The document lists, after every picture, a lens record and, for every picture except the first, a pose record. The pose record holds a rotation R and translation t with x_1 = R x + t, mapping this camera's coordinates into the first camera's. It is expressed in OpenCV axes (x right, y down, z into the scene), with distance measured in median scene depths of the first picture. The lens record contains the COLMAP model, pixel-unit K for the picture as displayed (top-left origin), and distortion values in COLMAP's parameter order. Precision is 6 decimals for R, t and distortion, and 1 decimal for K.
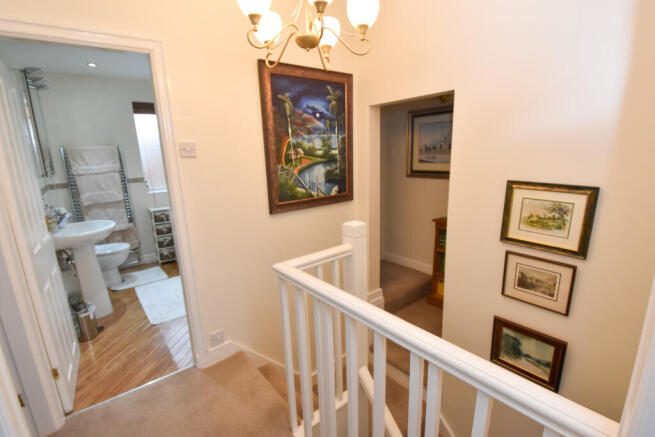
lens RADIAL K [[314.2, 0, 327.5], [0, 314.2, 218.5], [0, 0, 1]] dist [-0.002277, -0.000353]
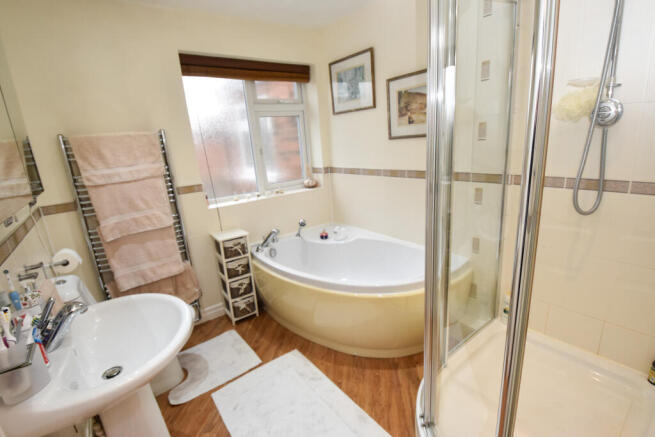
lens RADIAL K [[300.4, 0, 327.5], [0, 300.4, 218.5], [0, 0, 1]] dist [-0.002259, -0.000524]
pose [[0.998887, -0.041679, -0.022060, -0.356812], [0.042284, 0.998721, 0.027713, -0.075115], [0.020877, -0.028615, 0.999372, 0.456971]]
